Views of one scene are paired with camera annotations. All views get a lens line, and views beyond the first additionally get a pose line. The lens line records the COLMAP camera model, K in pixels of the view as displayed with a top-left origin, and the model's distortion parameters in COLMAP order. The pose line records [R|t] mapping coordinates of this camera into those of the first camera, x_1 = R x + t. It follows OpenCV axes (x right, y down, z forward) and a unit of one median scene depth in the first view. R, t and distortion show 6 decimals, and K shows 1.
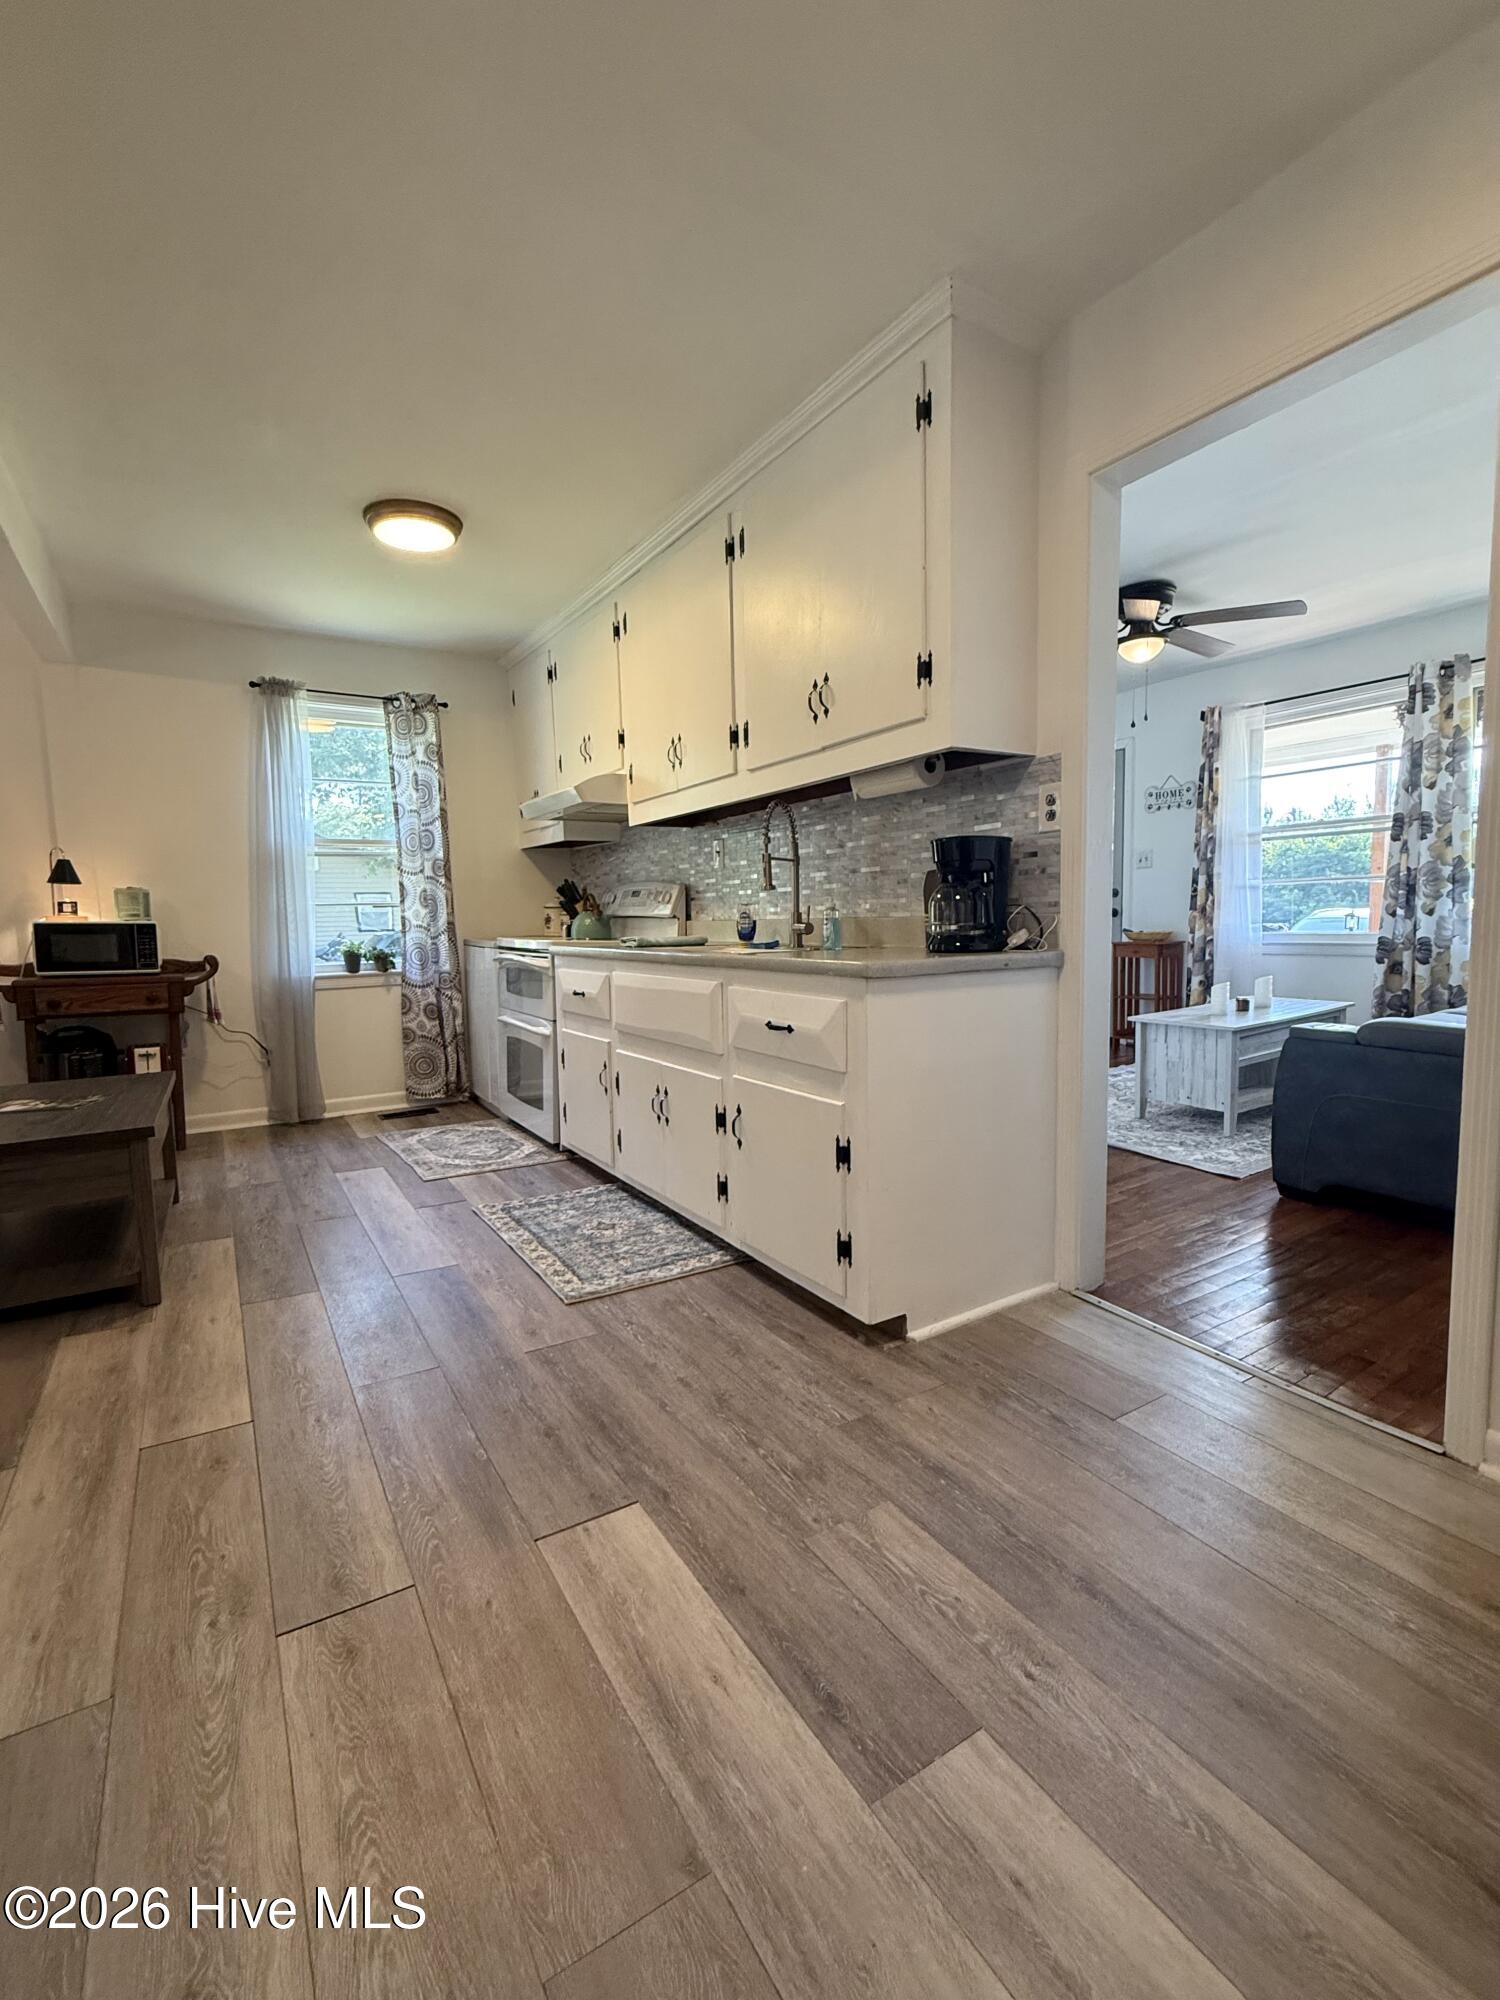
lens RADIAL K [[864.8, 0, 753.8], [0, 864.8, 1000.7], [0, 0, 1]] dist [-0.002080, -0.000547]
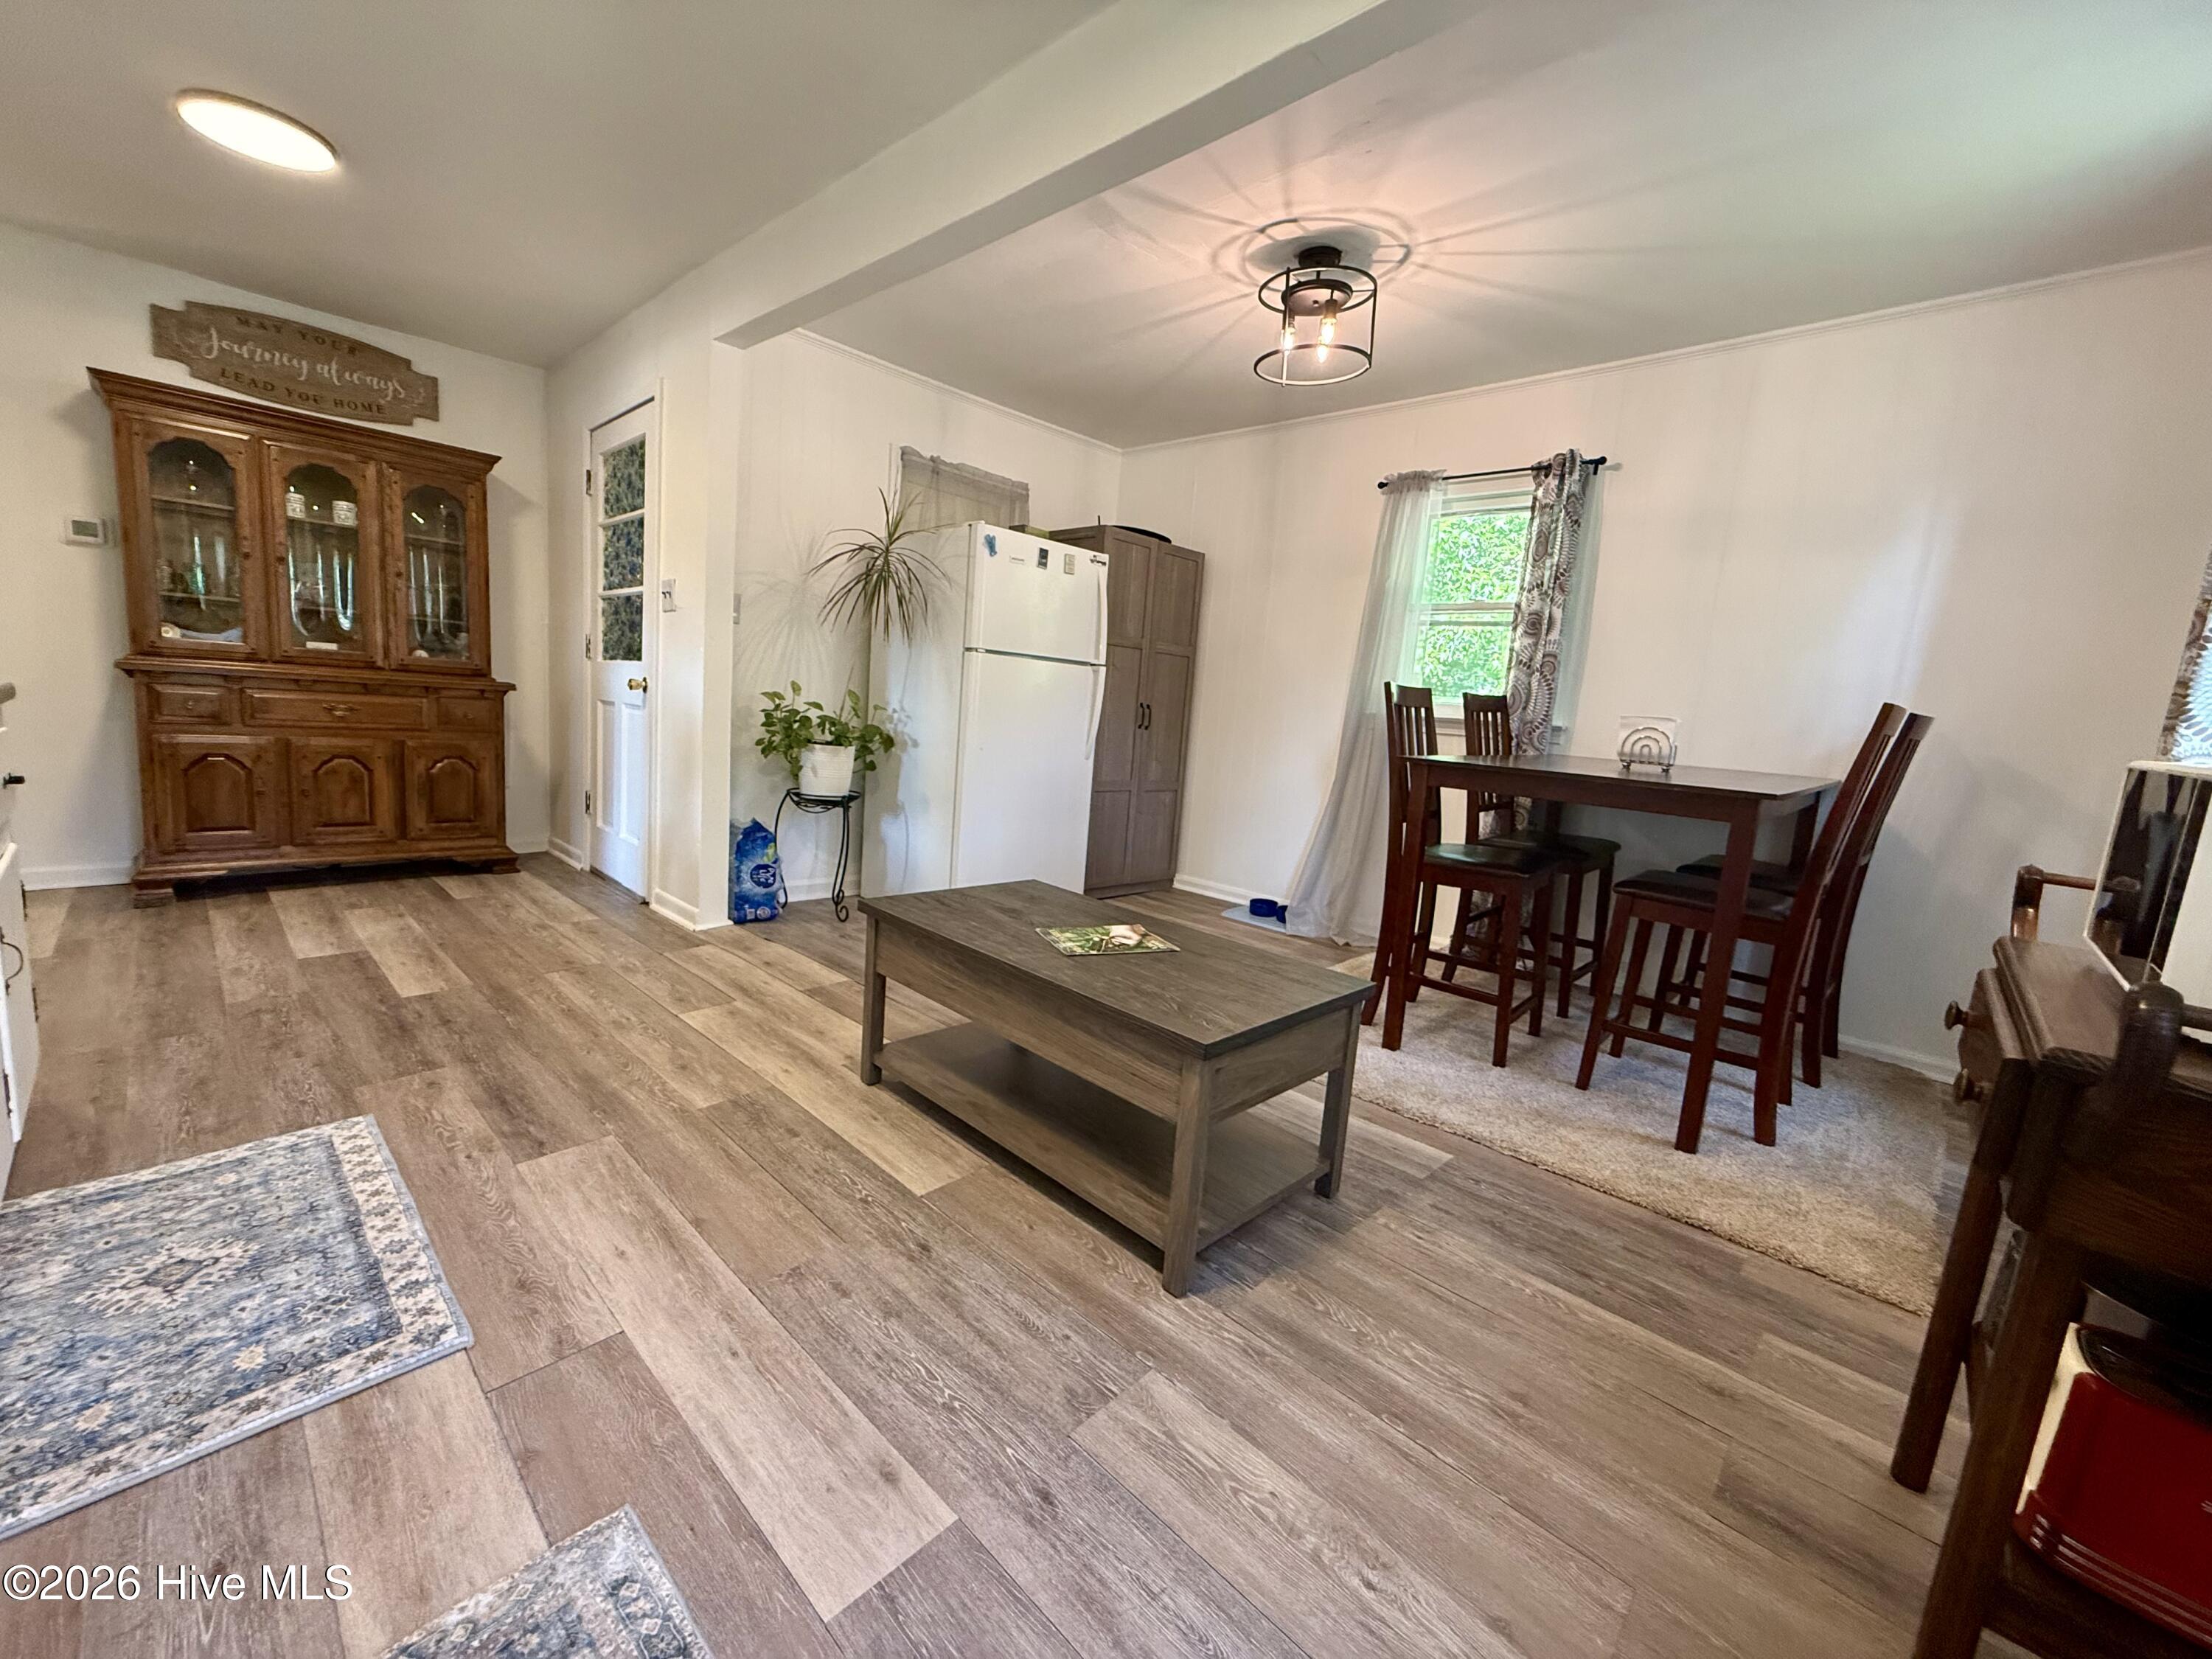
lens RADIAL K [[888.4, 0, 1099.4], [0, 888.4, 831.8], [0, 0, 1]] dist [0.000726, -0.000032]
pose [[-0.970681, -0.017349, -0.239744, -0.407497], [-0.076755, 0.967547, 0.240751, -0.106316], [0.227787, 0.252094, -0.940511, 1.120893]]
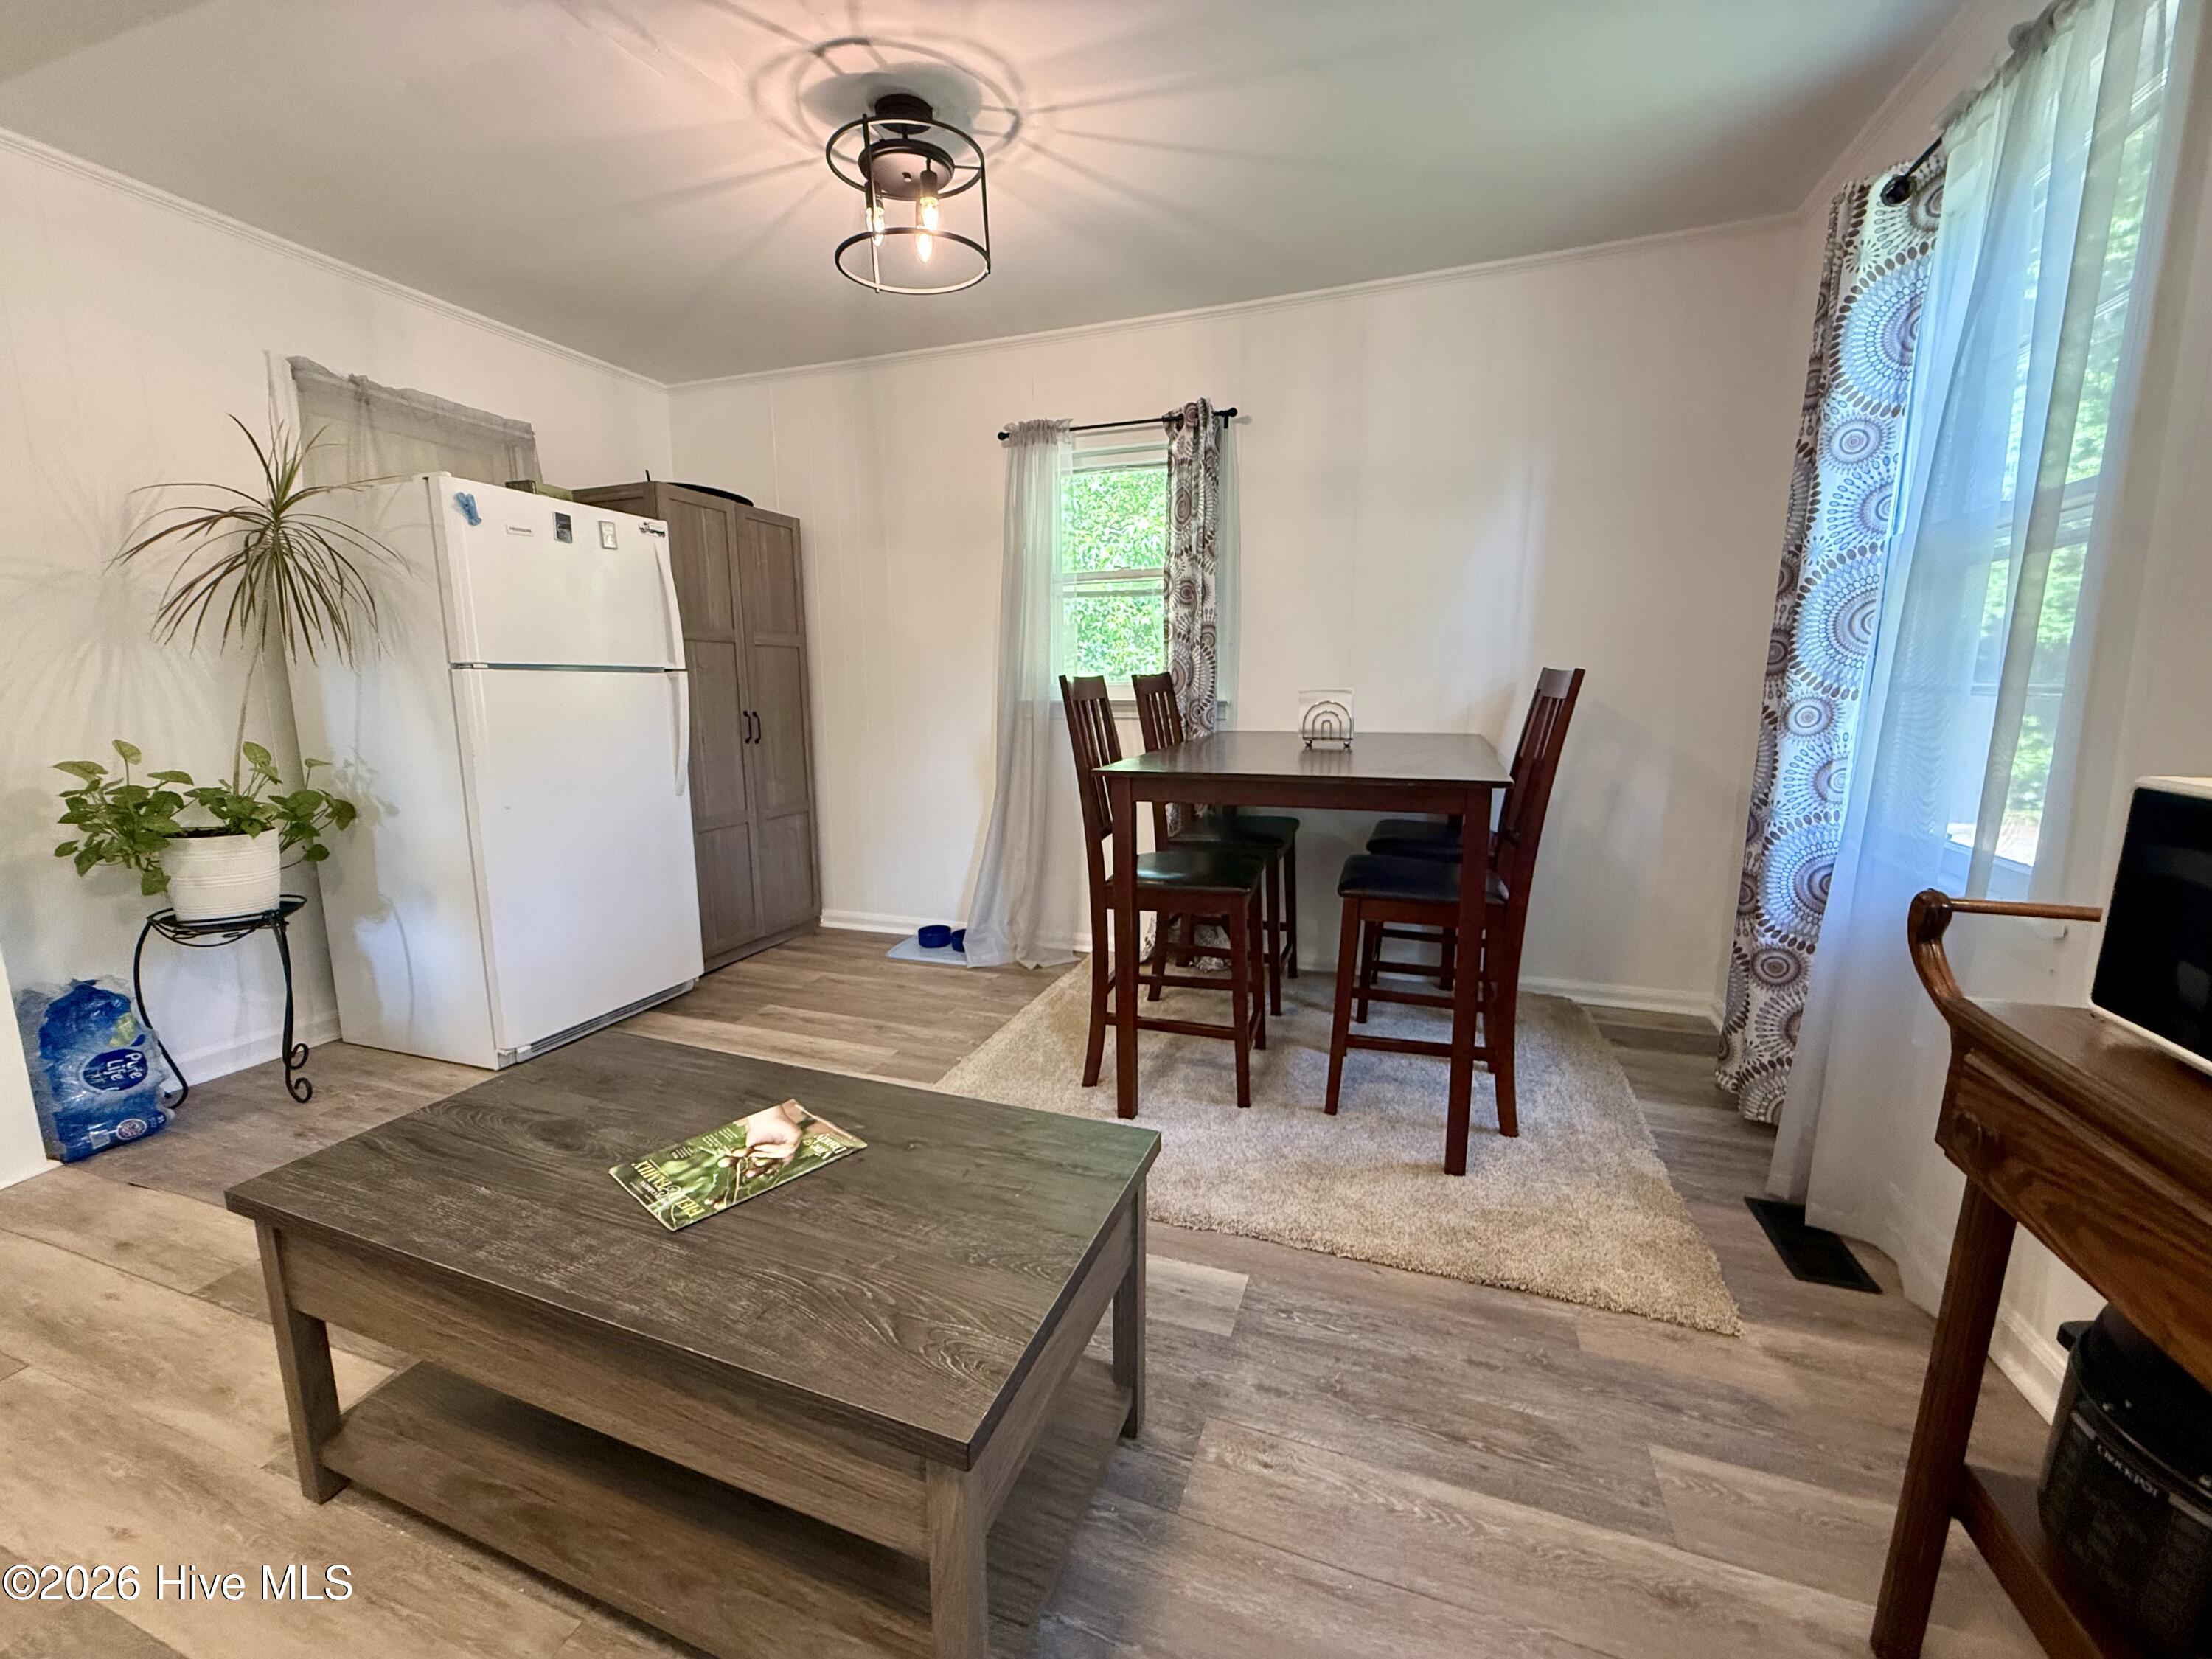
lens RADIAL K [[887.8, 0, 1099.9], [0, 887.8, 829.3], [0, 0, 1]] dist [0.001471, 0.000205]
pose [[-0.791095, 0.126274, -0.598518, -0.463206], [-0.034767, 0.967597, 0.250094, -0.117734], [0.610705, 0.218657, -0.761071, 0.943339]]
